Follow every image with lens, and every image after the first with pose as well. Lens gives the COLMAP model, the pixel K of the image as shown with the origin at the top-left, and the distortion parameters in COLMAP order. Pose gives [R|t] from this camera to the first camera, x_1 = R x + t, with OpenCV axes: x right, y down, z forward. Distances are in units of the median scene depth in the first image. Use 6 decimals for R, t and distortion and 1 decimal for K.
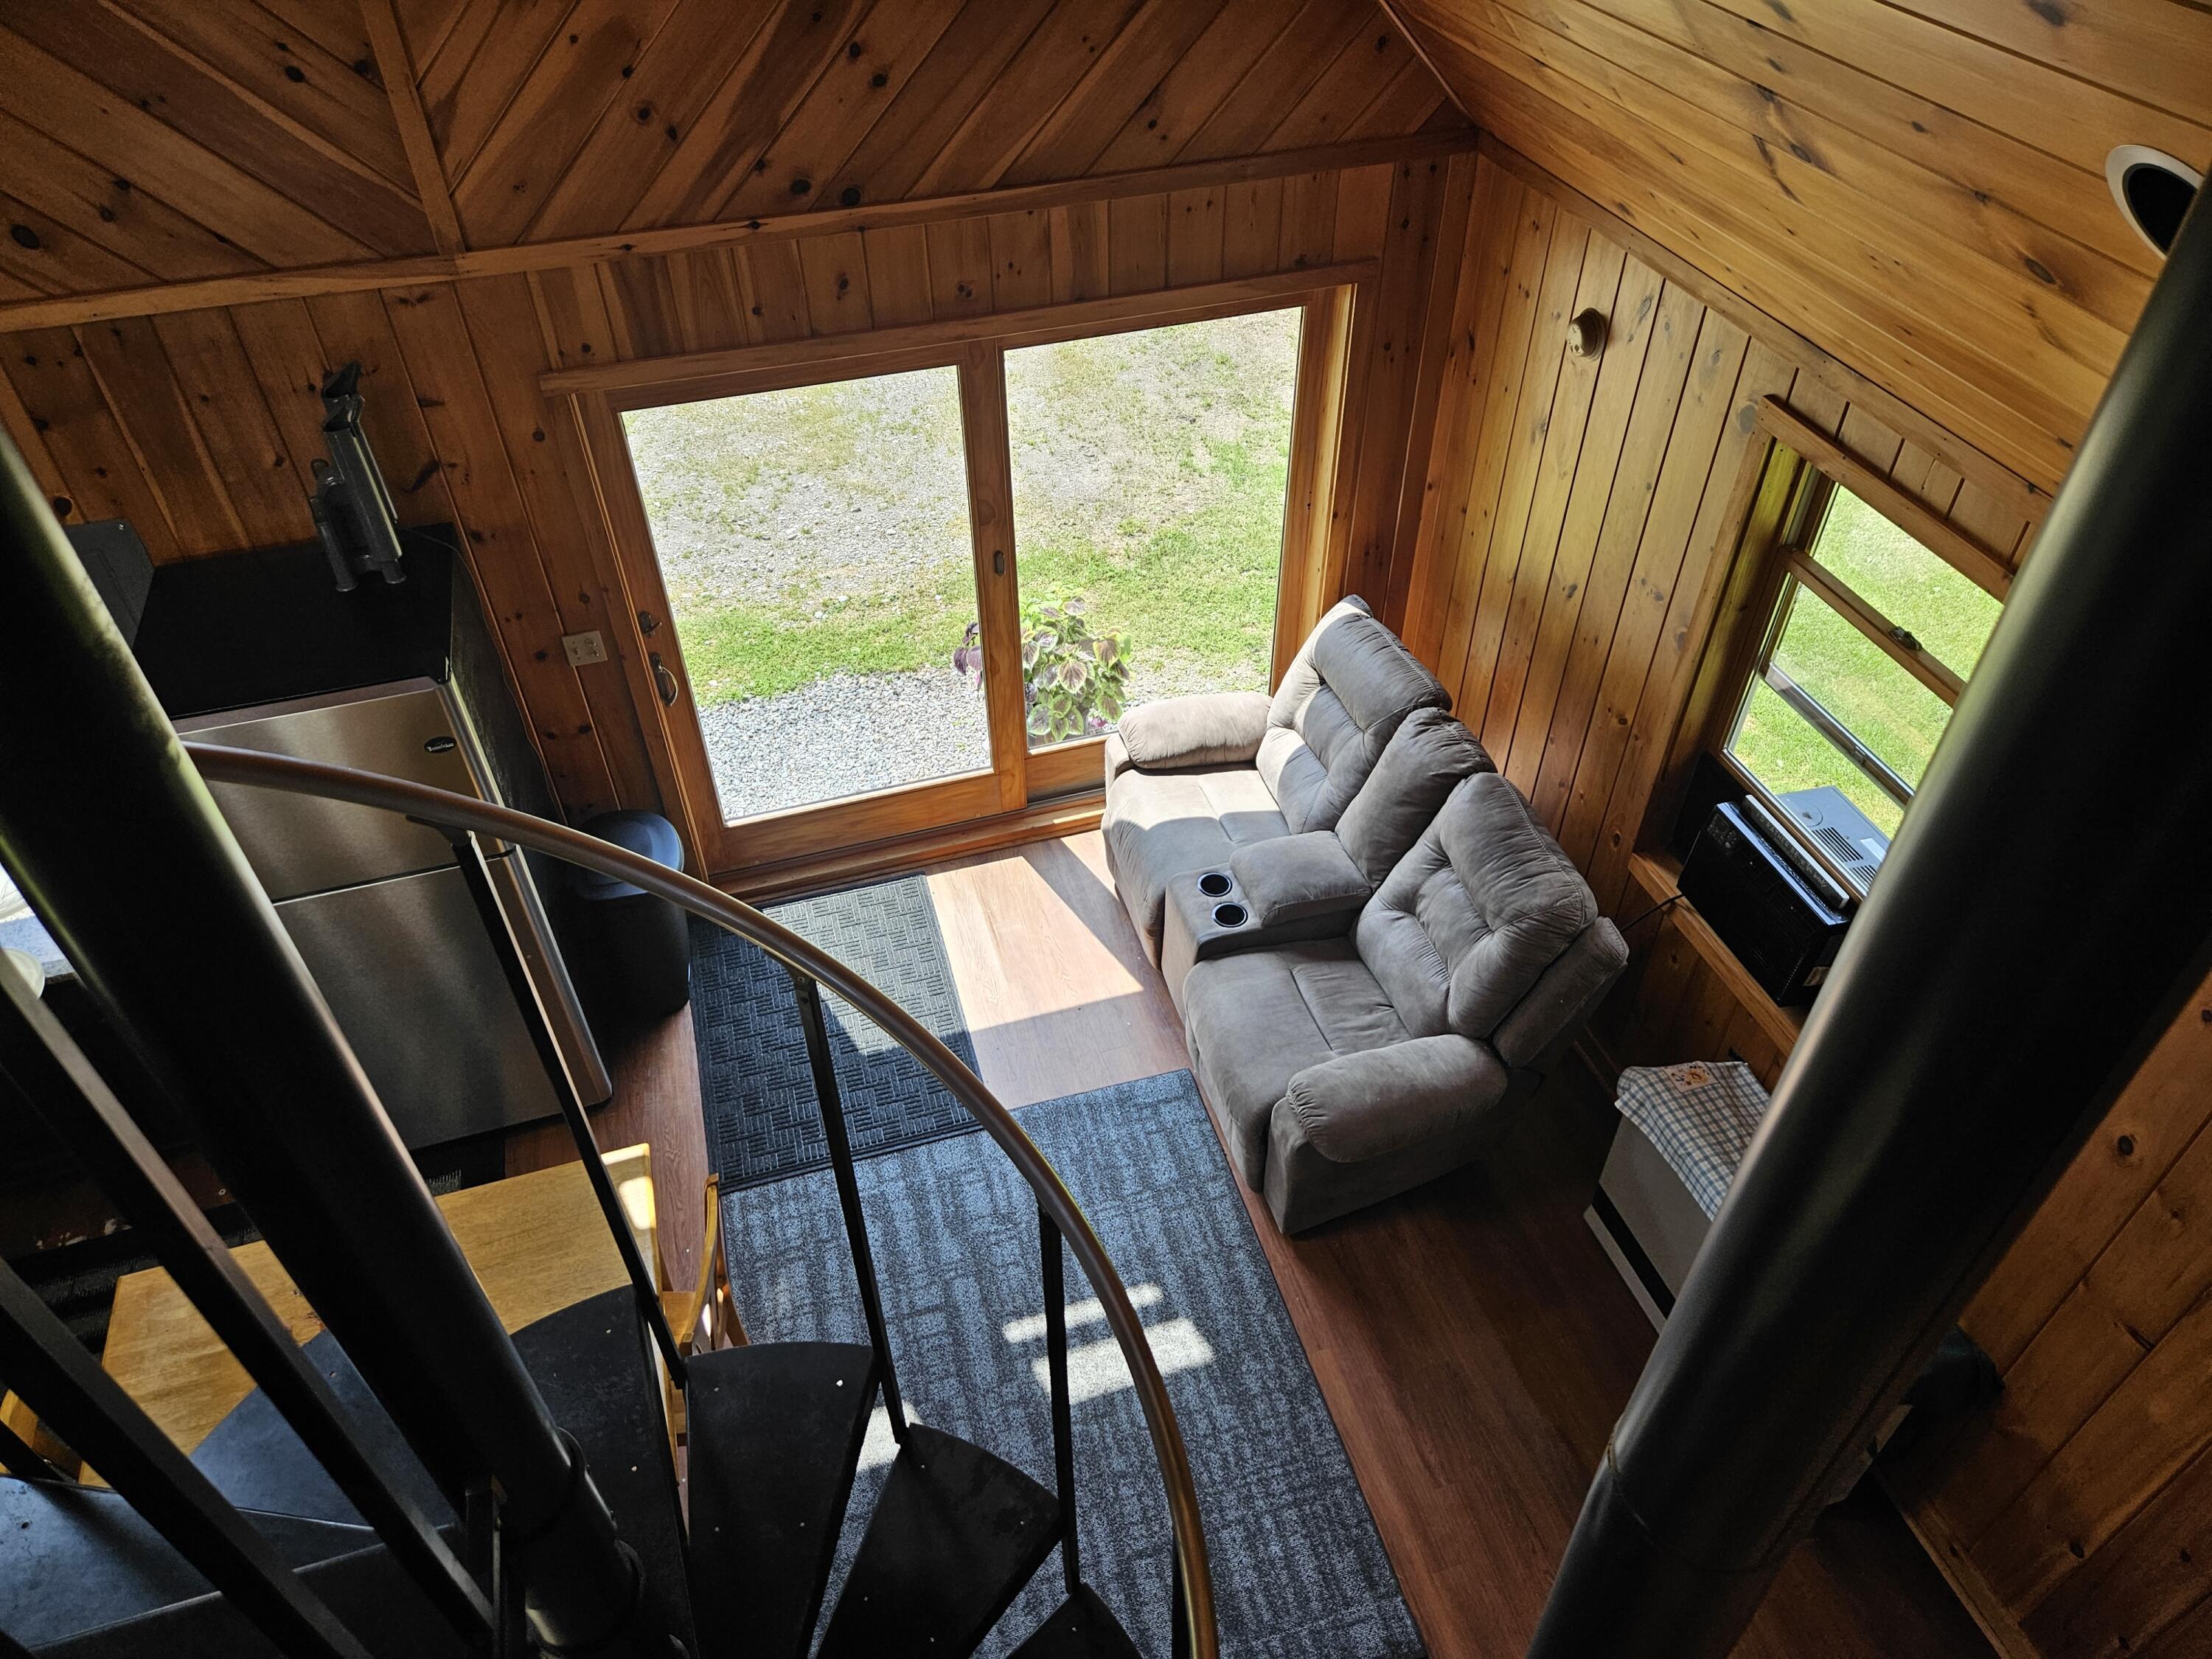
lens RADIAL K [[1472.5, 0, 1106.4], [0, 1472.5, 833.4], [0, 0, 1]] dist [0.073544, -0.060856]
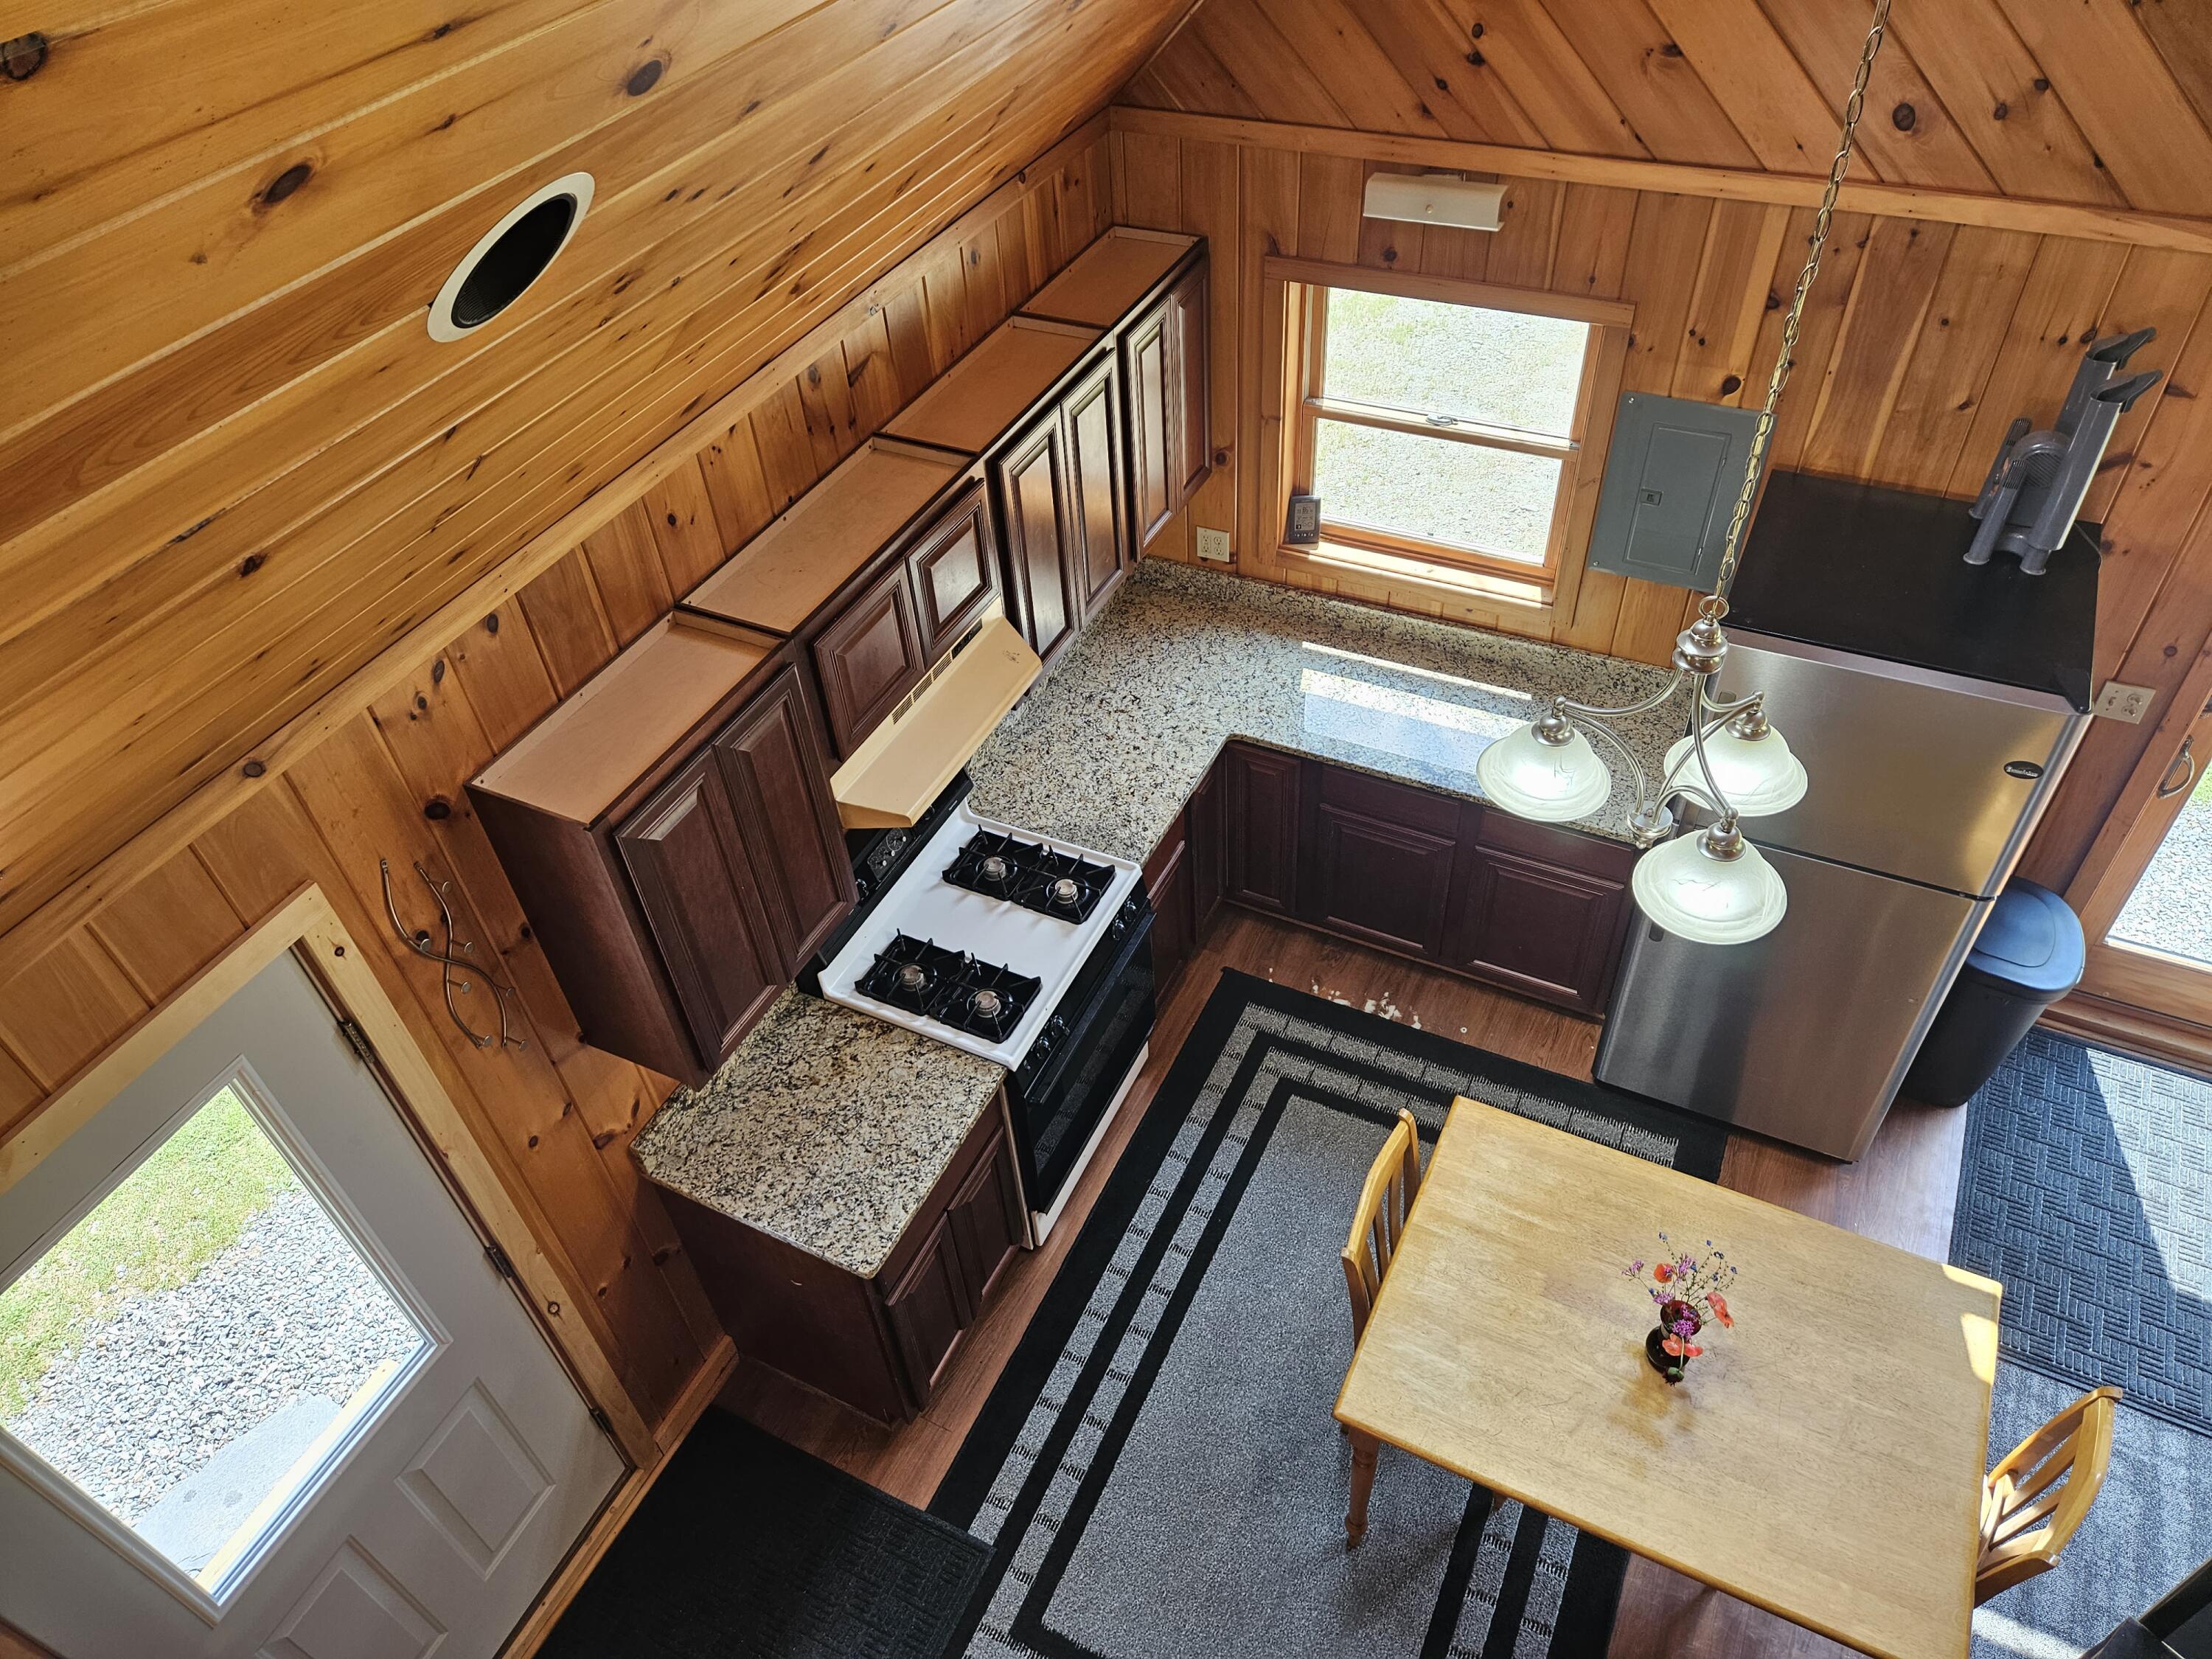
lens RADIAL K [[1472.5, 0, 1100.5], [0, 1472.5, 849.3], [0, 0, 1]] dist [0.073544, -0.060856]
pose [[0.718952, 0.460134, -0.520946, -0.322734], [-0.431307, 0.883085, 0.184757, 0.047639], [0.545053, 0.091857, 0.833355, -0.023588]]
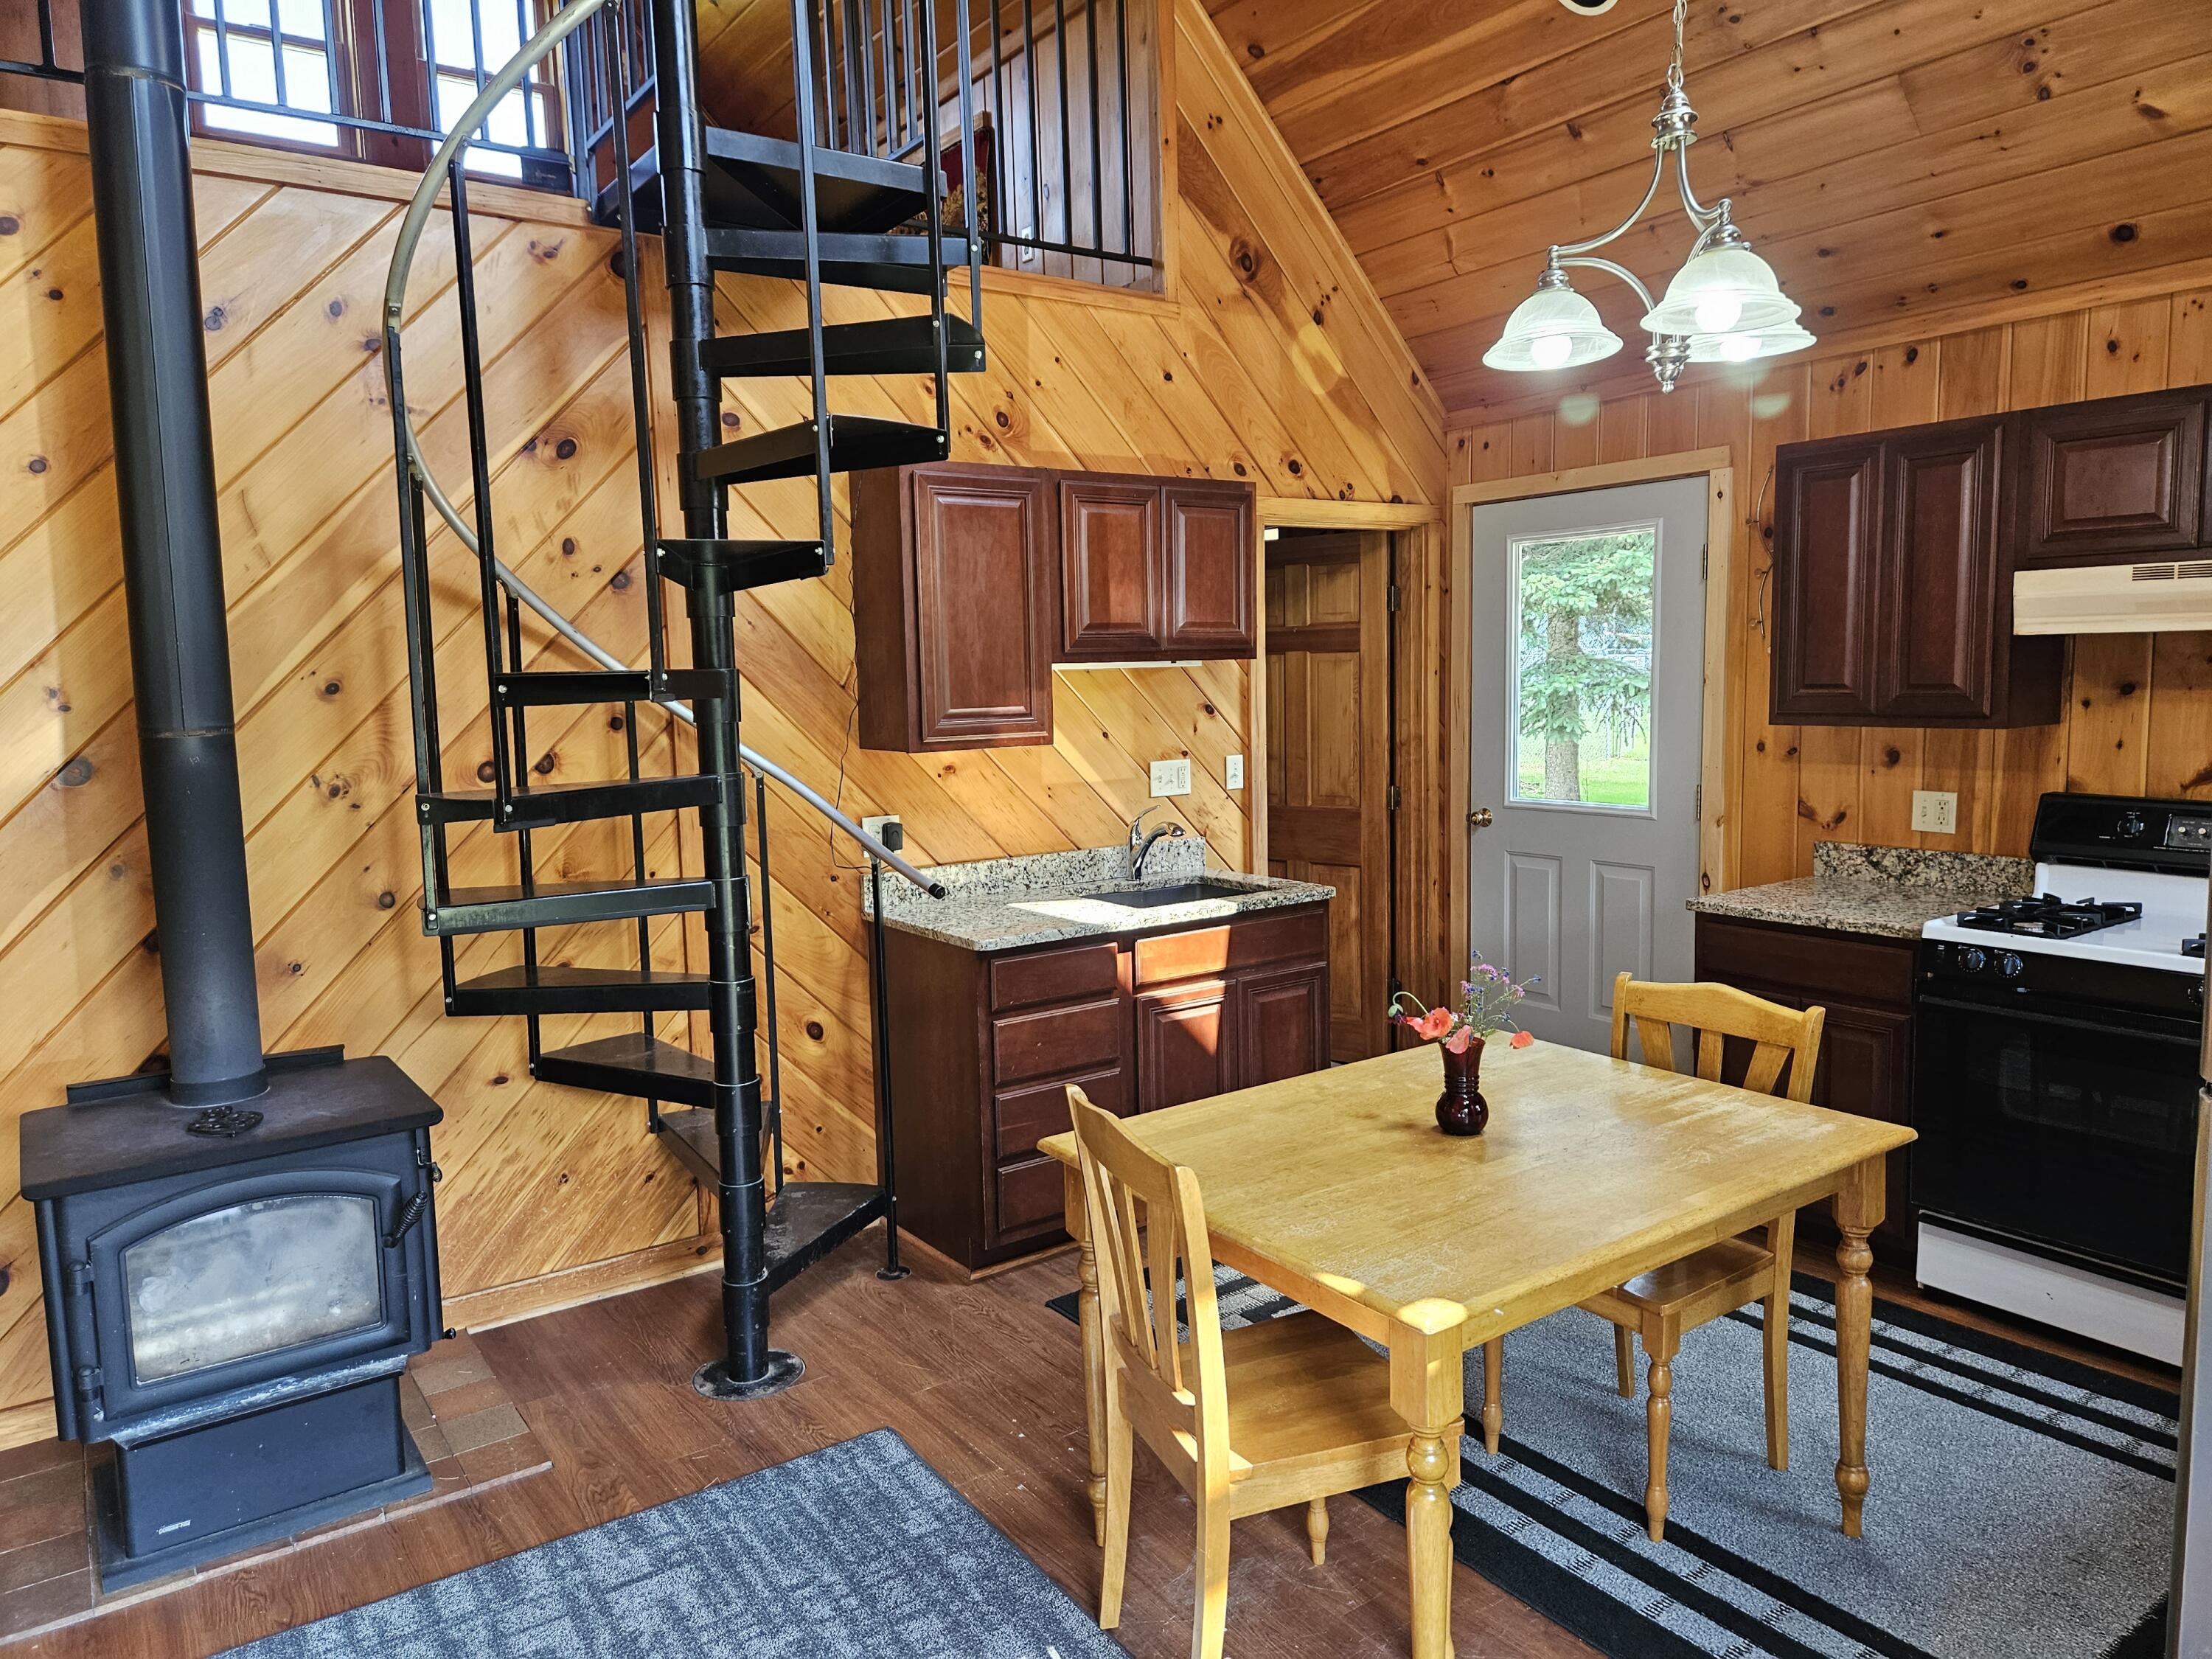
lens RADIAL K [[1472.5, 0, 1098.2], [0, 1472.5, 827.4], [0, 0, 1]] dist [0.073544, -0.060856]
pose [[-0.951370, 0.065825, -0.300936, -0.065932], [-0.184223, 0.661389, 0.727067, -0.222702], [0.246895, 0.747149, -0.617099, 1.087868]]
